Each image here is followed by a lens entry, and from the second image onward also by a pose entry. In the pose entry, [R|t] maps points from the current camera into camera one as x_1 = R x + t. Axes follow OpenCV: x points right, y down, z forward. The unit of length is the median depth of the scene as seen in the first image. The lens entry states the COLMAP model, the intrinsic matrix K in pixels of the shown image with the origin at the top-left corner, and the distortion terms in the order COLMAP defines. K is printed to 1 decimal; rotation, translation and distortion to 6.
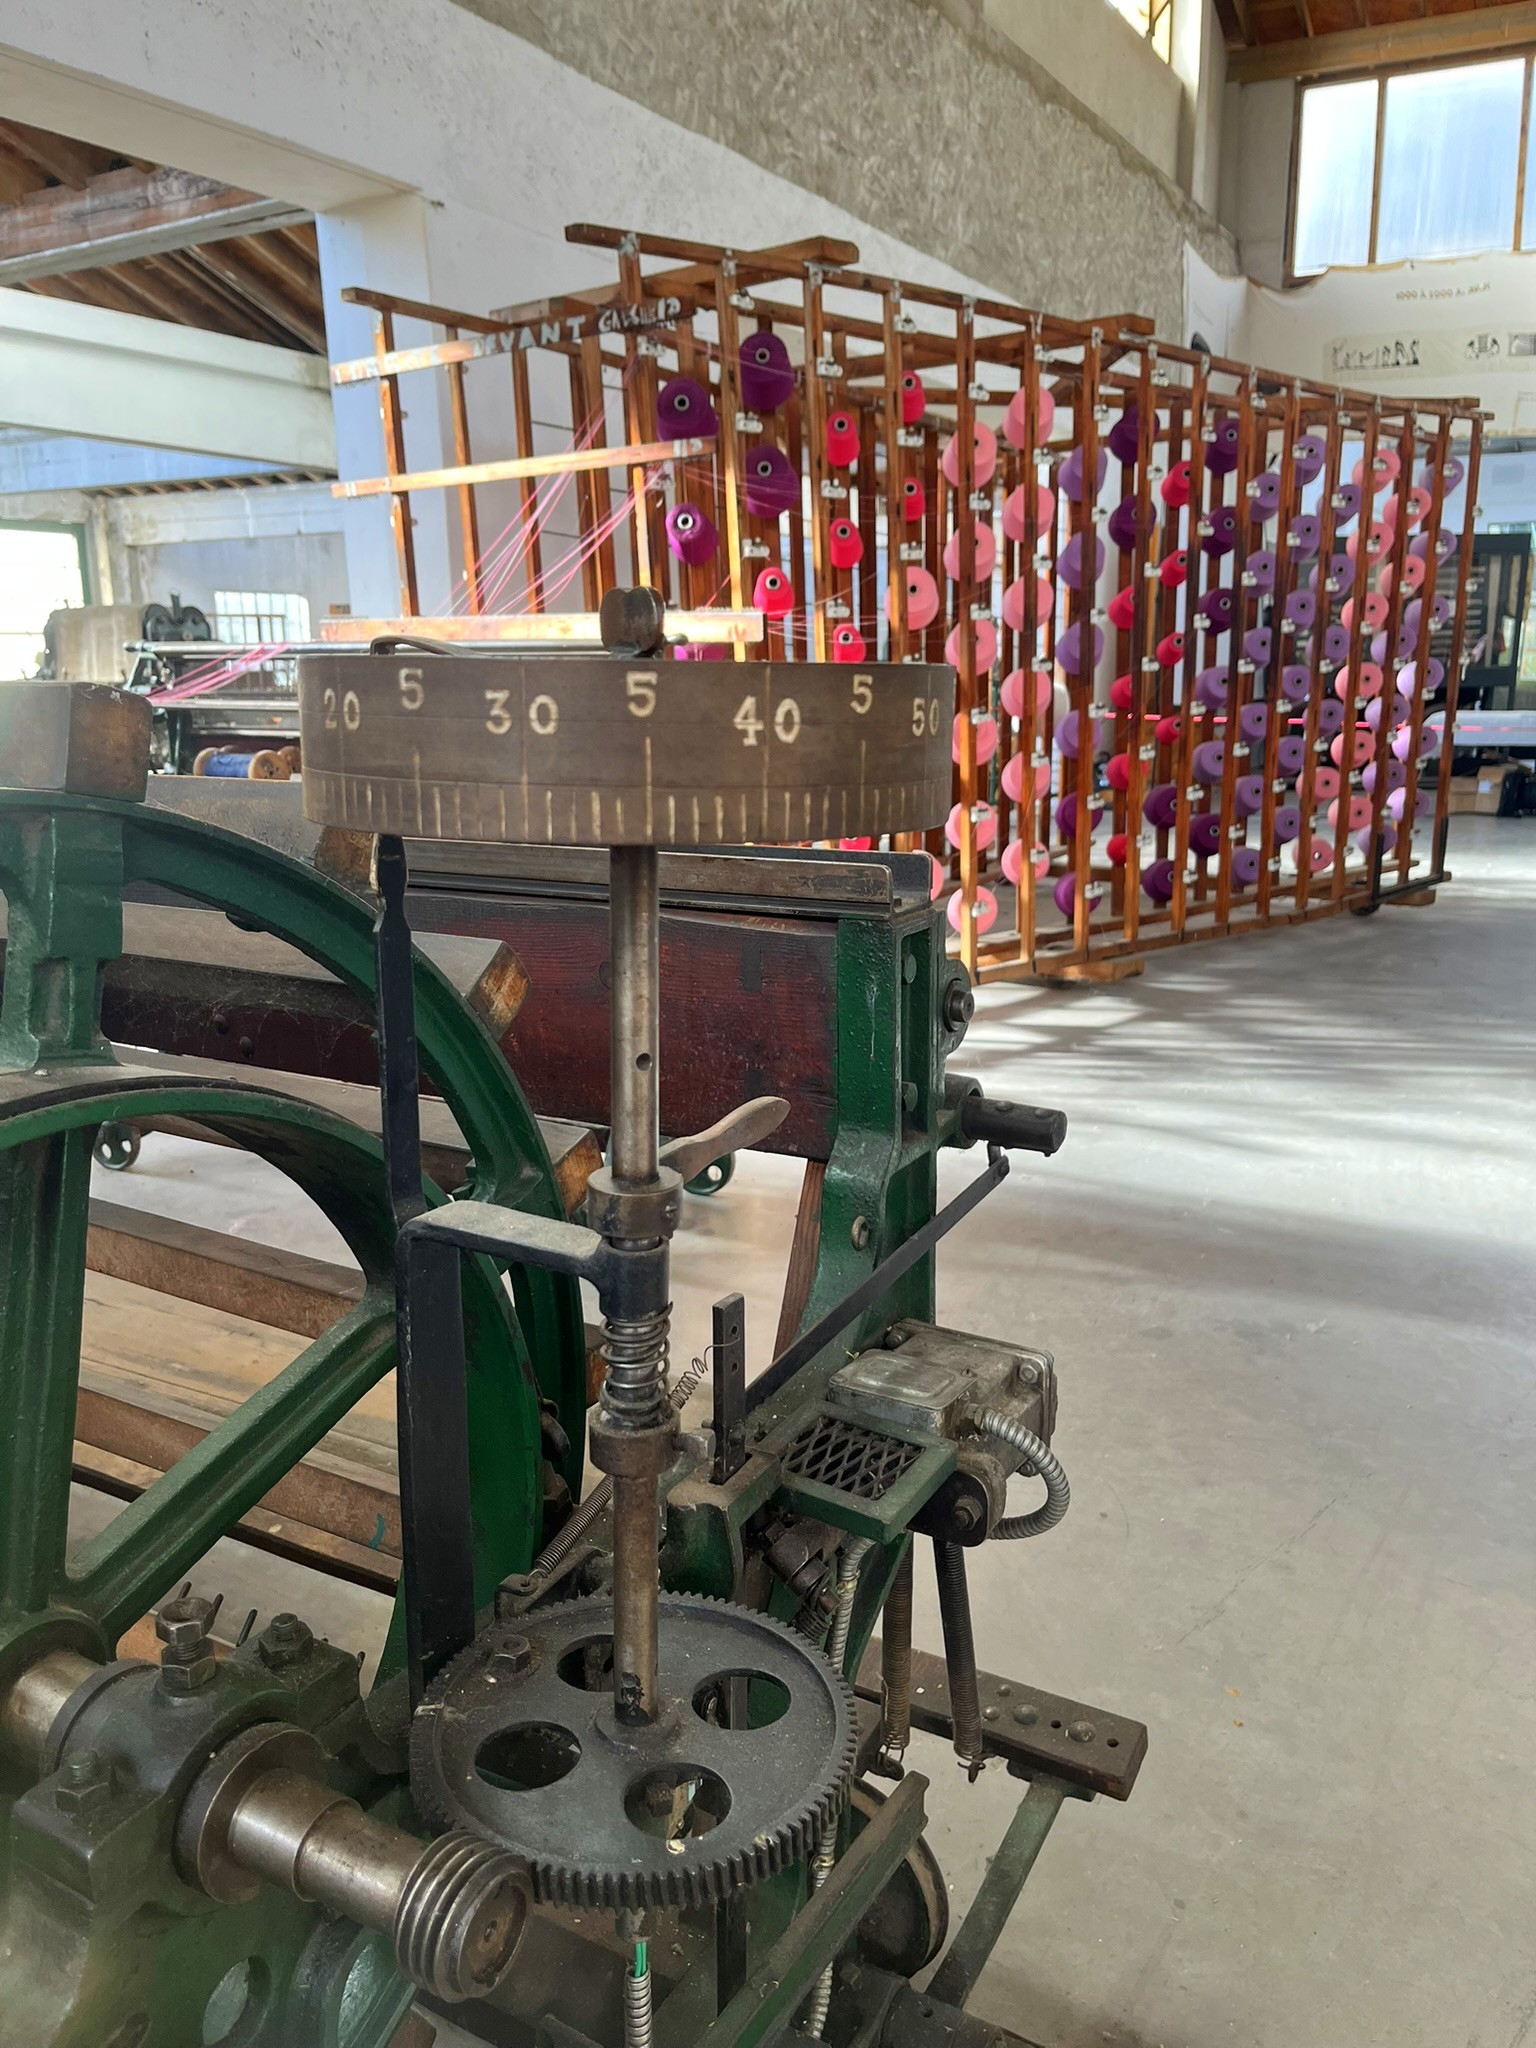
lens RADIAL K [[1567.5, 0, 767.1], [0, 1567.5, 1071.2], [0, 0, 1]] dist [0.064422, -0.094755]
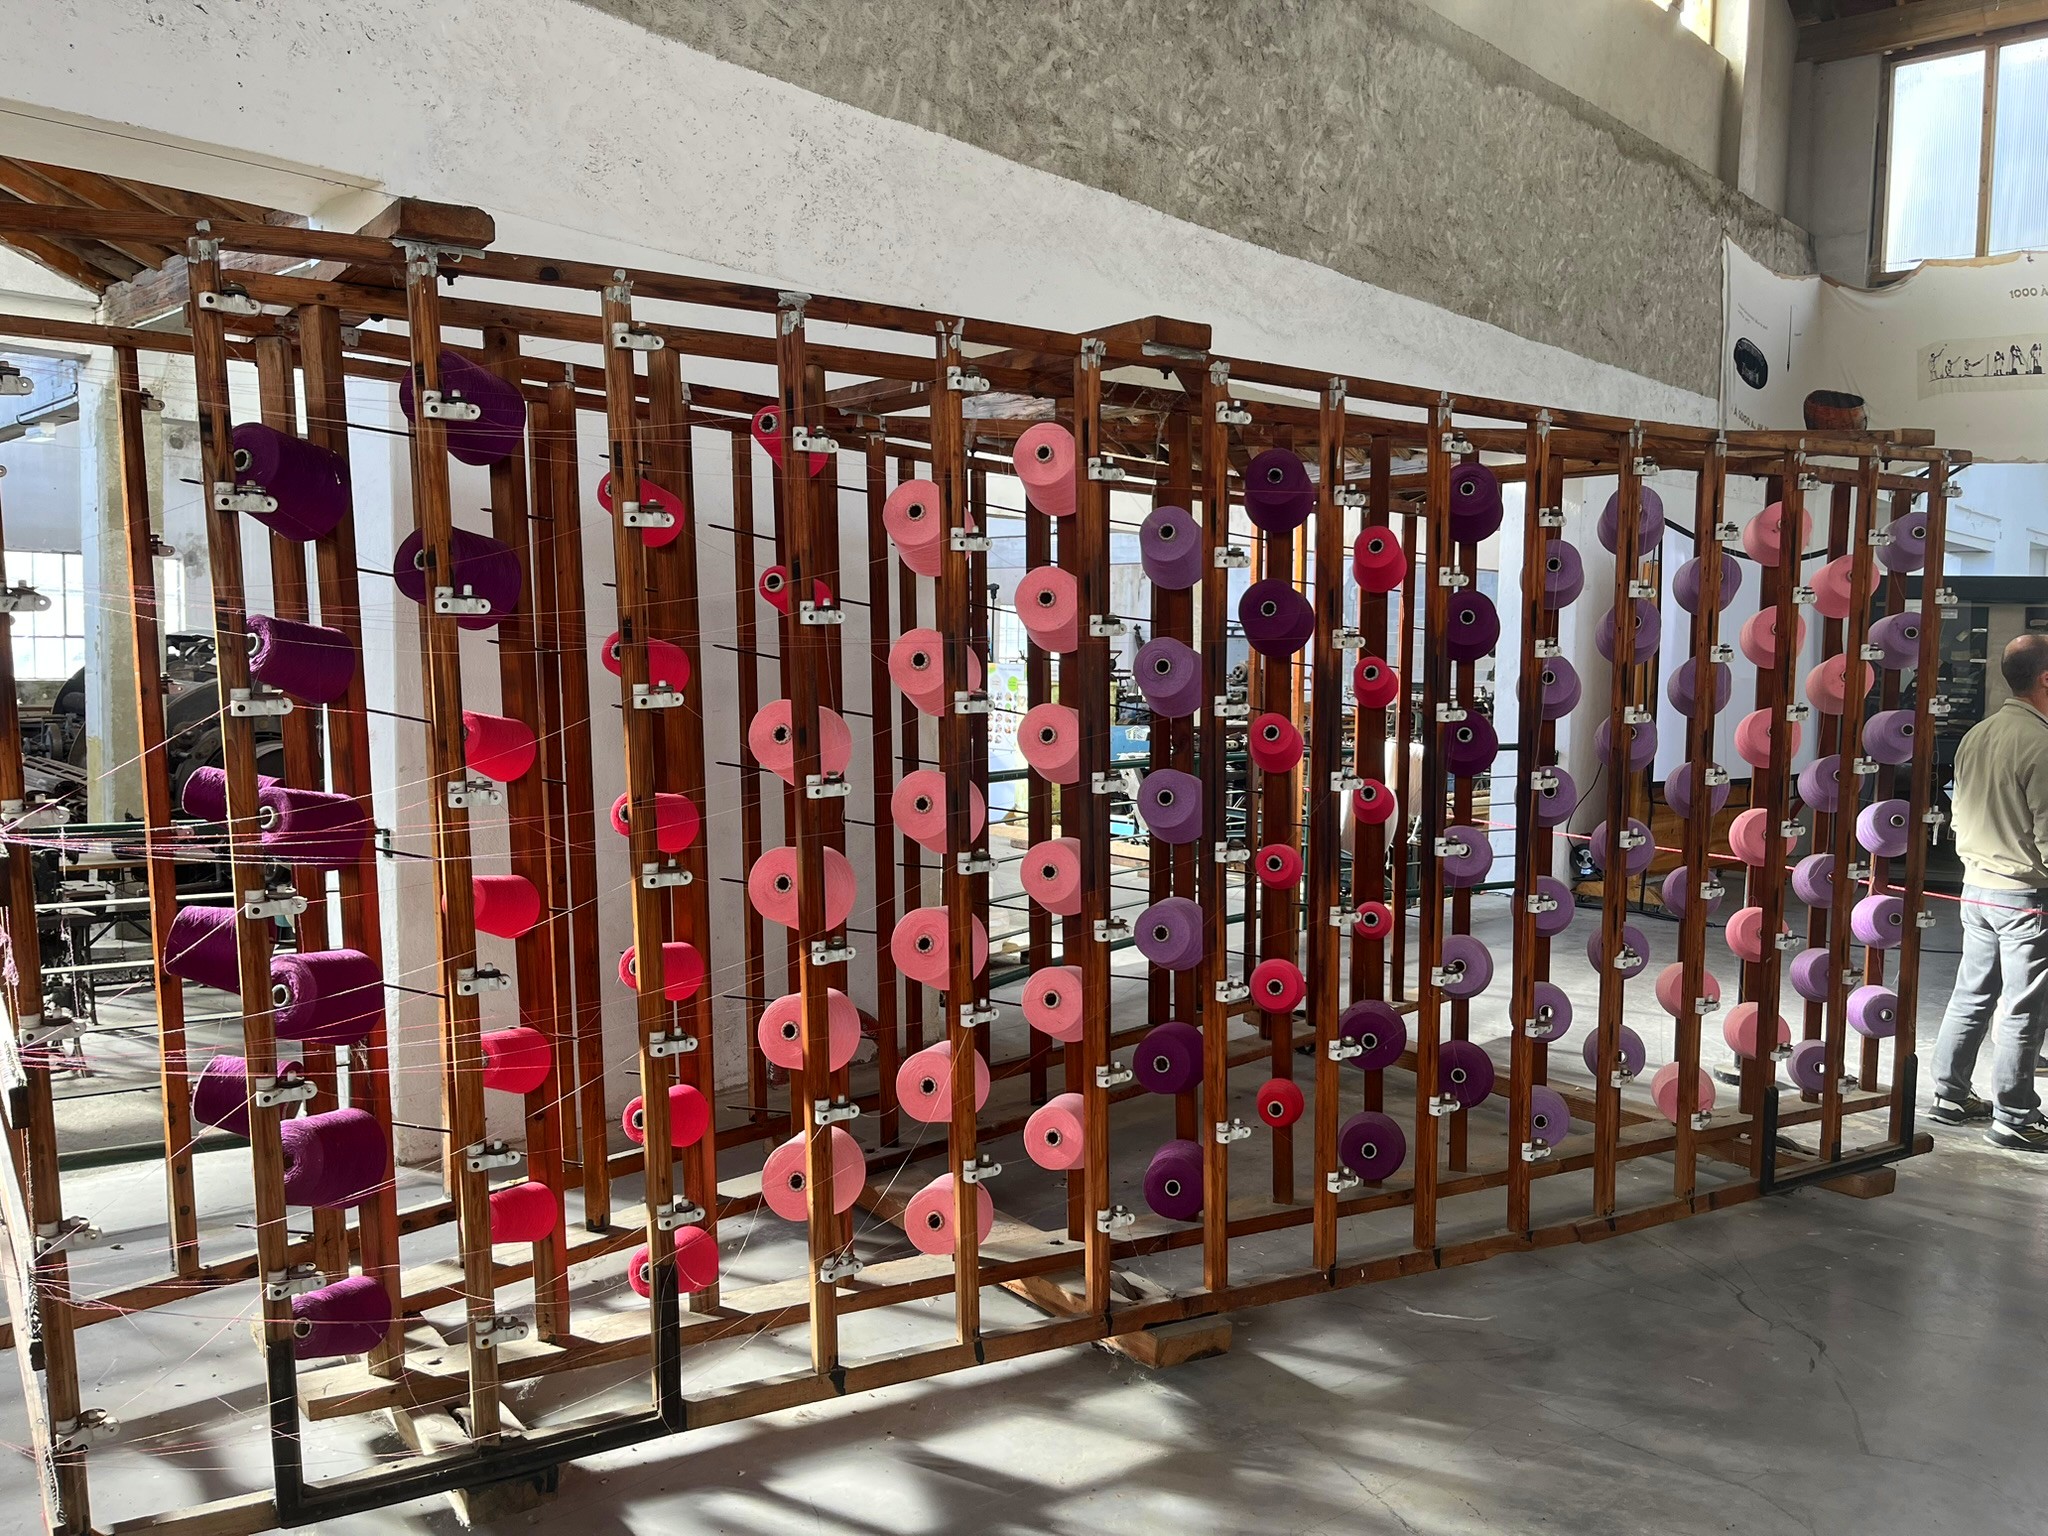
lens RADIAL K [[1567.5, 0, 1029.2], [0, 1567.5, 784.5], [0, 0, 1]] dist [0.064422, -0.094755]
pose [[0.968613, 0.053178, -0.242820, 0.188163], [-0.092727, 0.983636, -0.154472, -0.109039], [0.230632, 0.172139, 0.957694, 0.236024]]
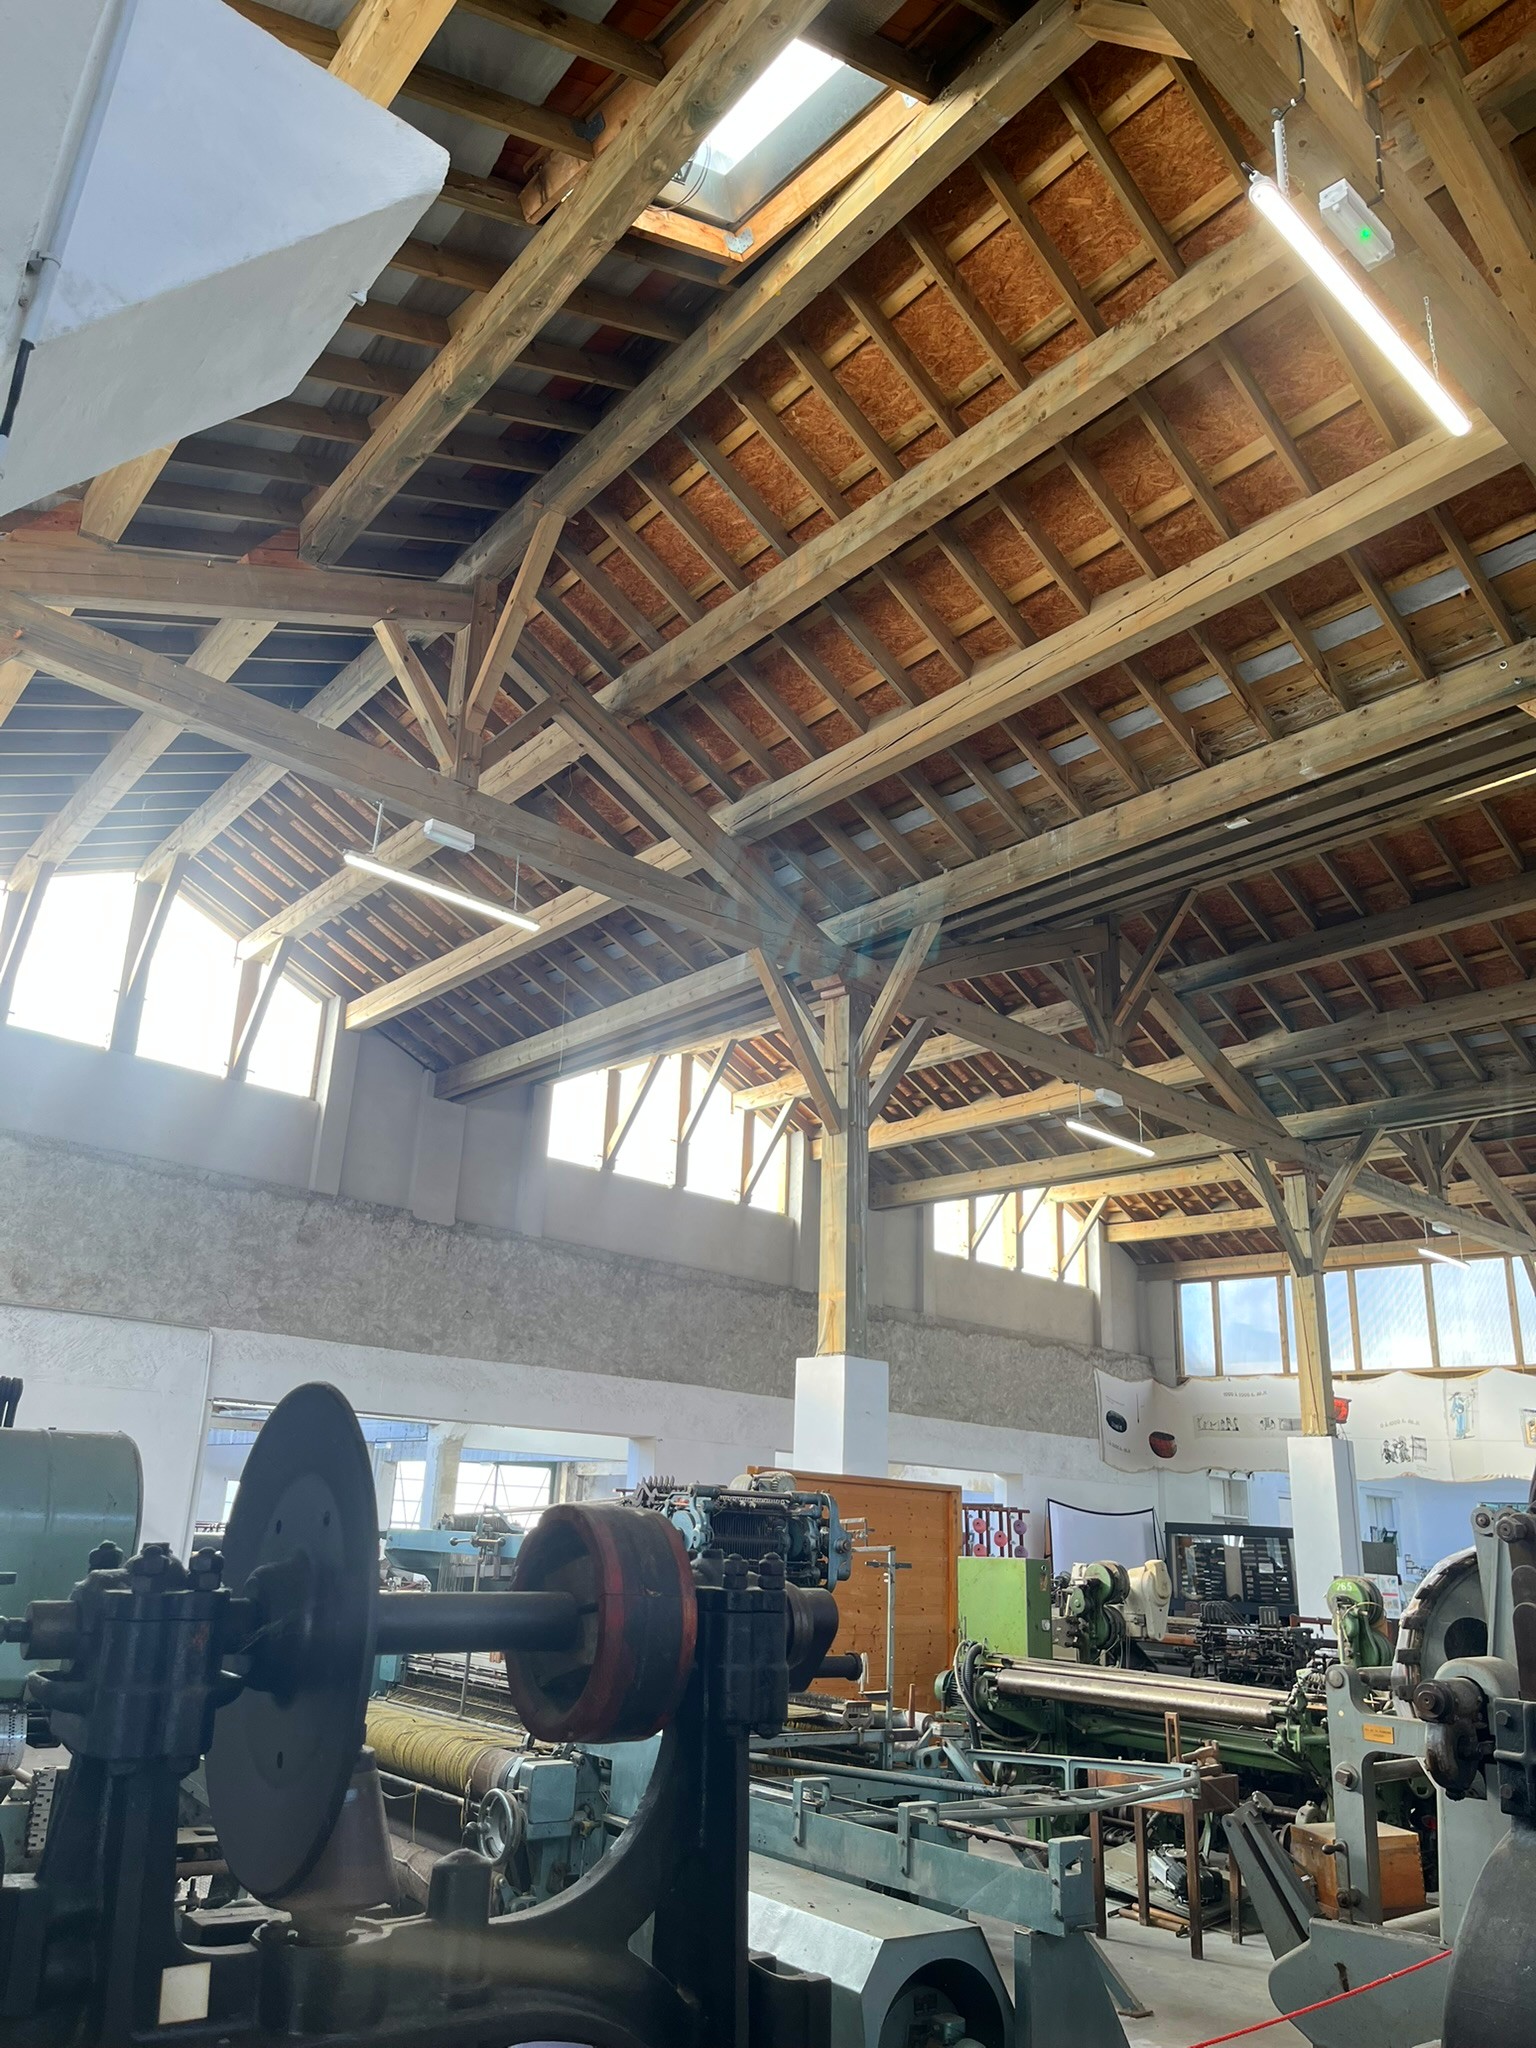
lens RADIAL K [[1567.5, 0, 738.8], [0, 1567.5, 1007.9], [0, 0, 1]] dist [0.064422, -0.094755]
pose [[0.960024, -0.039492, -0.277117, 0.600395], [-0.117898, 0.840853, -0.528266, 0.285863], [0.253877, 0.539820, 0.802584, -1.405911]]
